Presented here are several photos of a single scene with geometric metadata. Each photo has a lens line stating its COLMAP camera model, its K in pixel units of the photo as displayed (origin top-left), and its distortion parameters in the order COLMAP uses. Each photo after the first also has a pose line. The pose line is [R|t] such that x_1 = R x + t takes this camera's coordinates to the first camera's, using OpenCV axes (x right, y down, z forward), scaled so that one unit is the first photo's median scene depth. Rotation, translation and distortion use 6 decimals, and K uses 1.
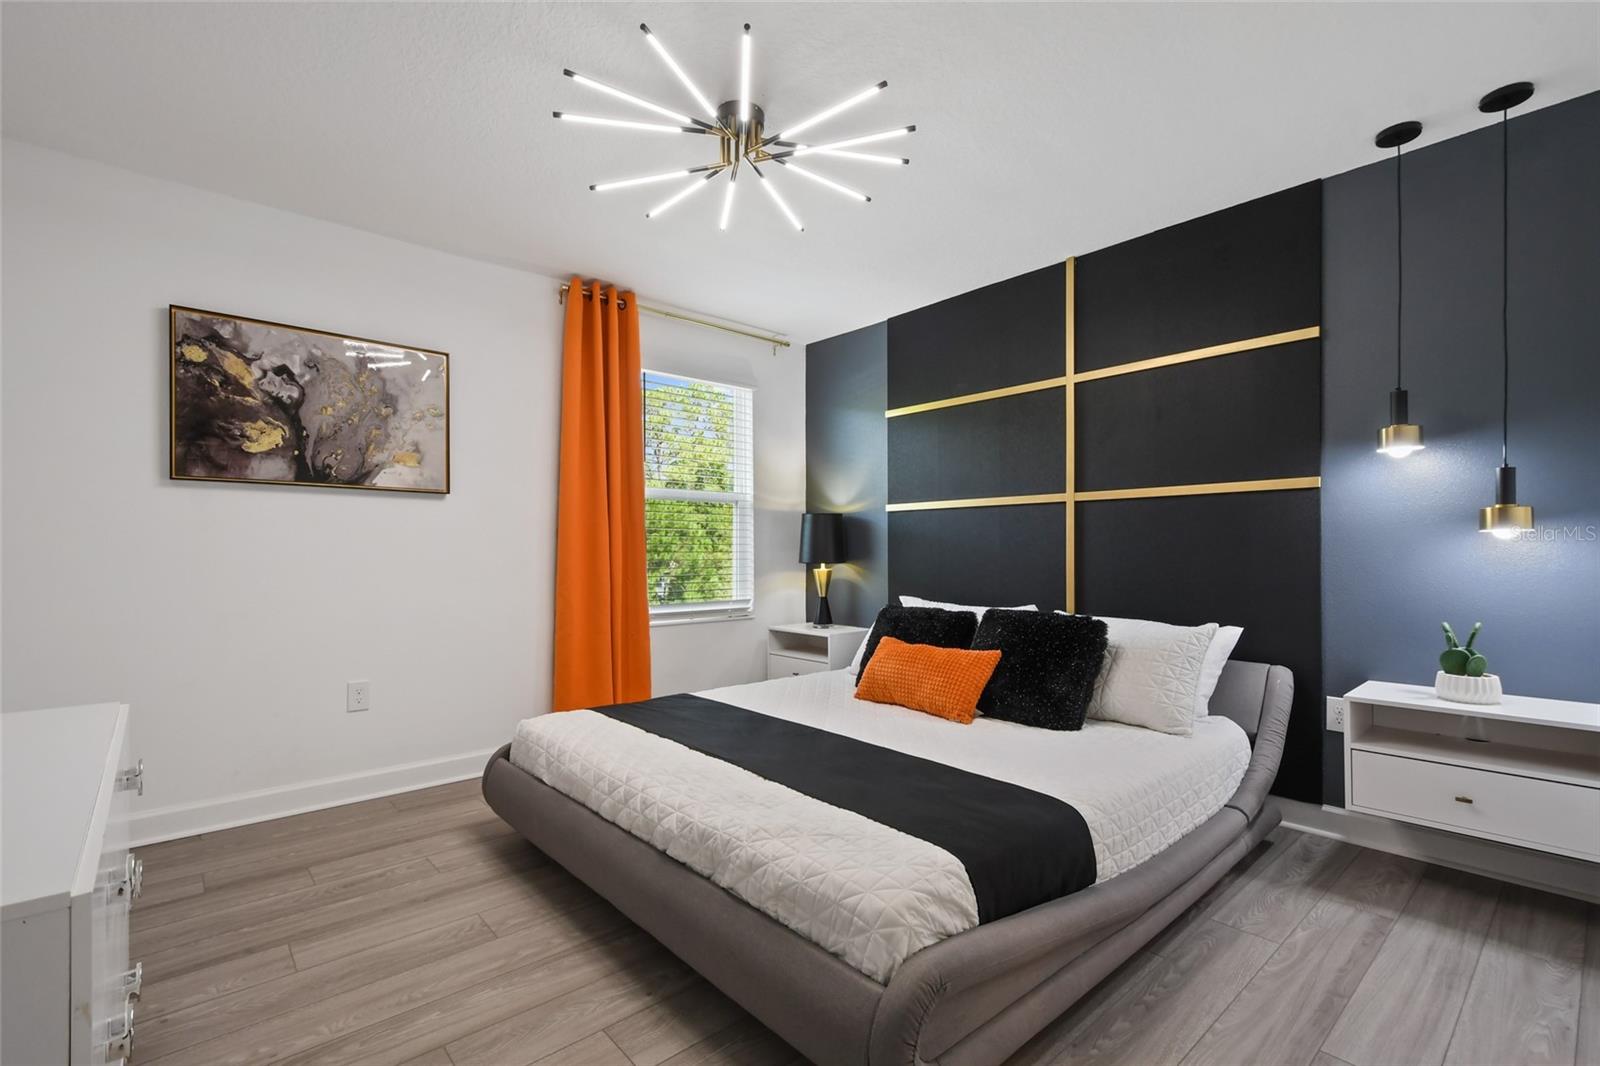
lens RADIAL K [[708.2, 0, 795.3], [0, 708.2, 550.8], [0, 0, 1]] dist [-0.000120, -0.000112]
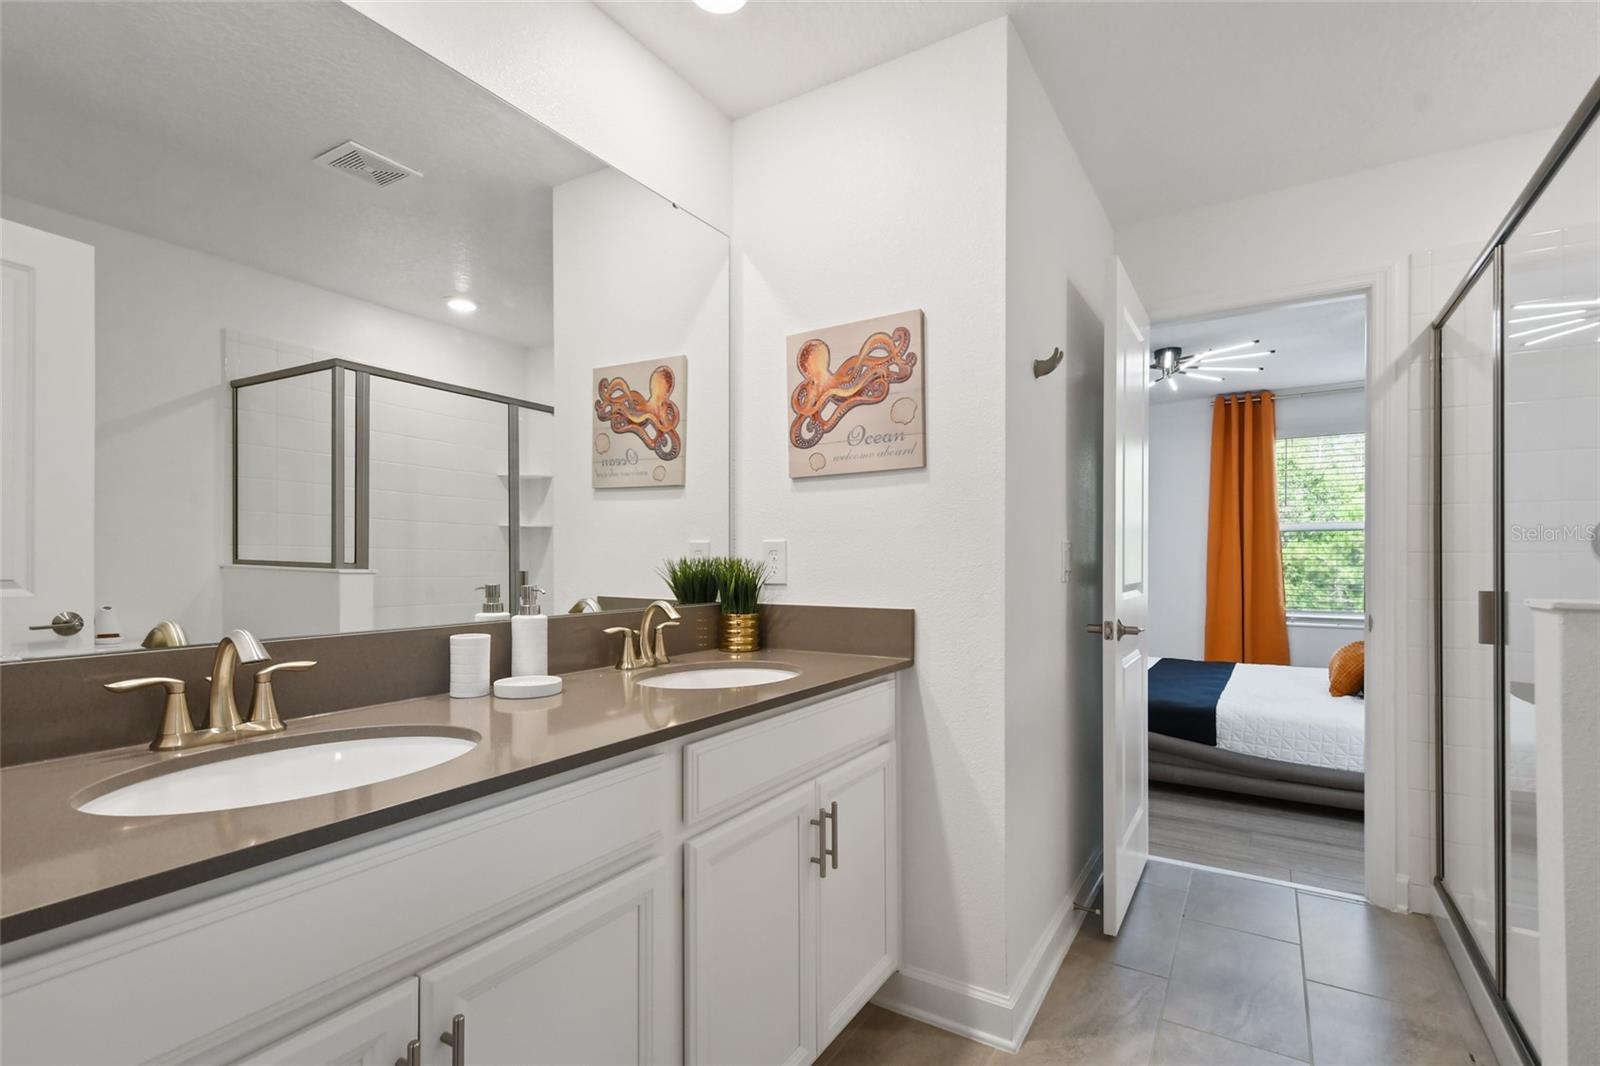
lens RADIAL K [[738.6, 0, 797.7], [0, 738.6, 559.5], [0, 0, 1]] dist [0.000049, -0.000047]
pose [[0.280395, 0.003495, -0.959878, 1.217316], [-0.001867, 0.999993, 0.003096, -0.032452], [0.959883, 0.000924, 0.280399, -0.418391]]
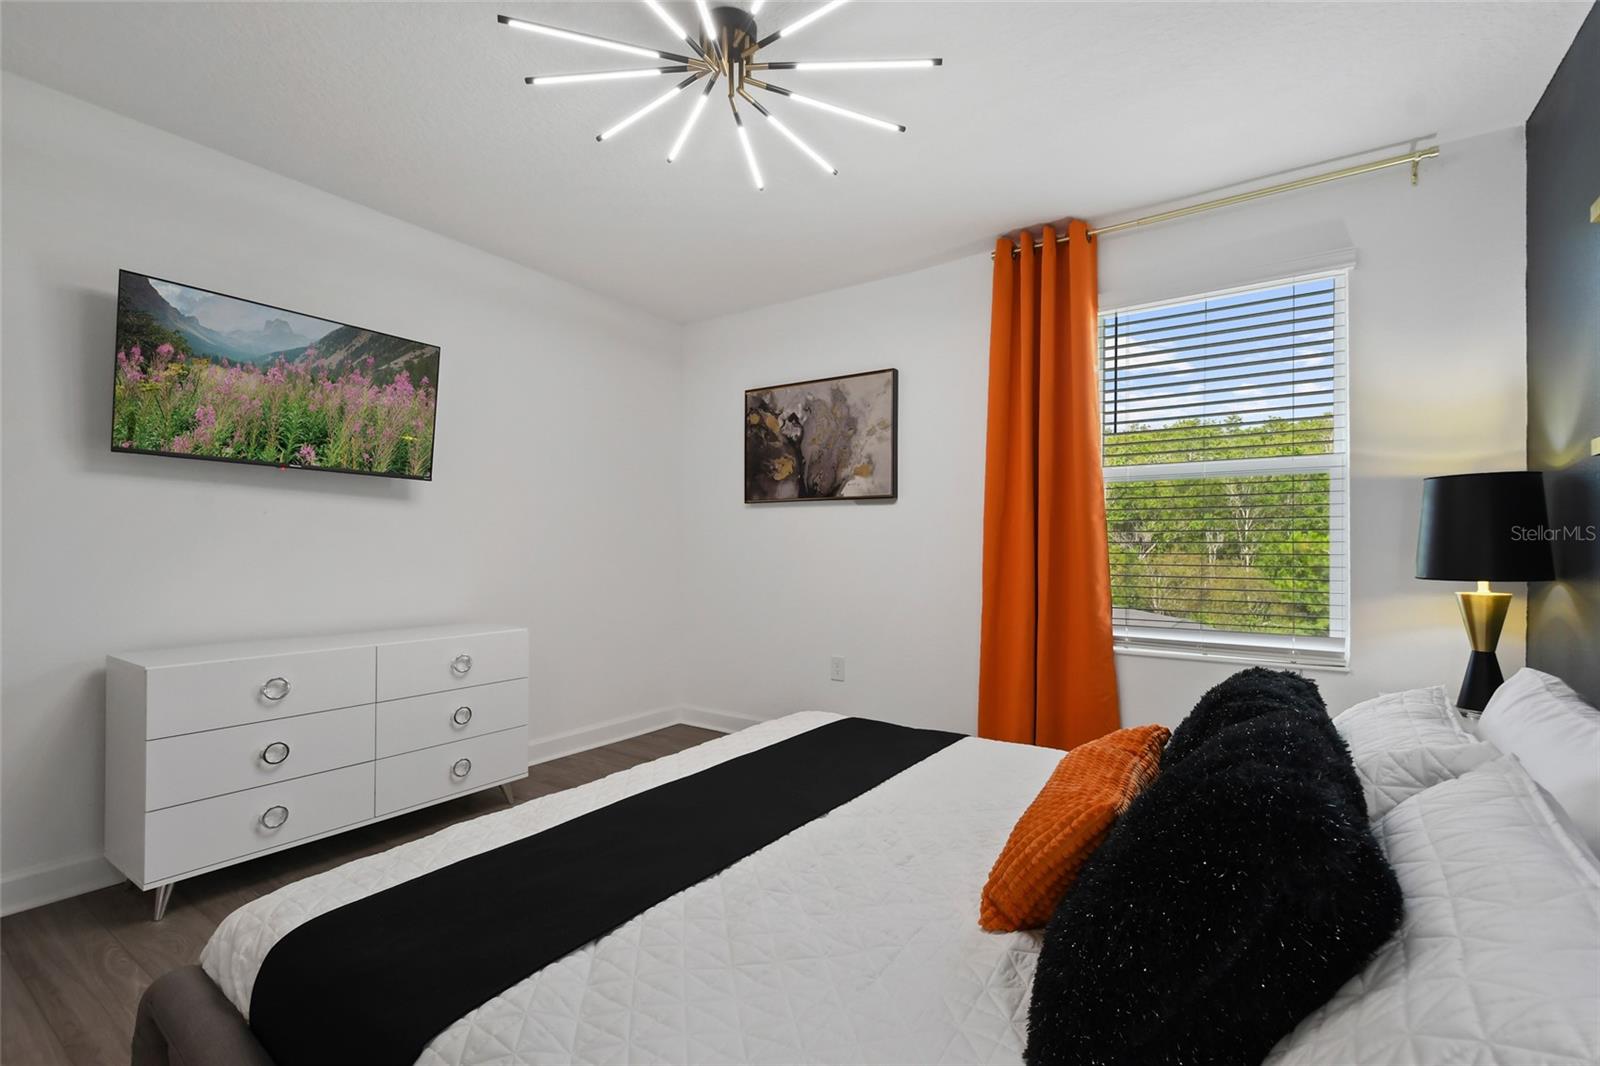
lens RADIAL K [[708.2, 0, 795.3], [0, 708.2, 550.8], [0, 0, 1]] dist [-0.000120, -0.000112]
pose [[0.239526, 0.002477, -0.970887, 0.589620], [-0.006375, 0.999979, 0.000978, 0.000333], [0.970869, 0.005955, 0.239537, 0.669205]]
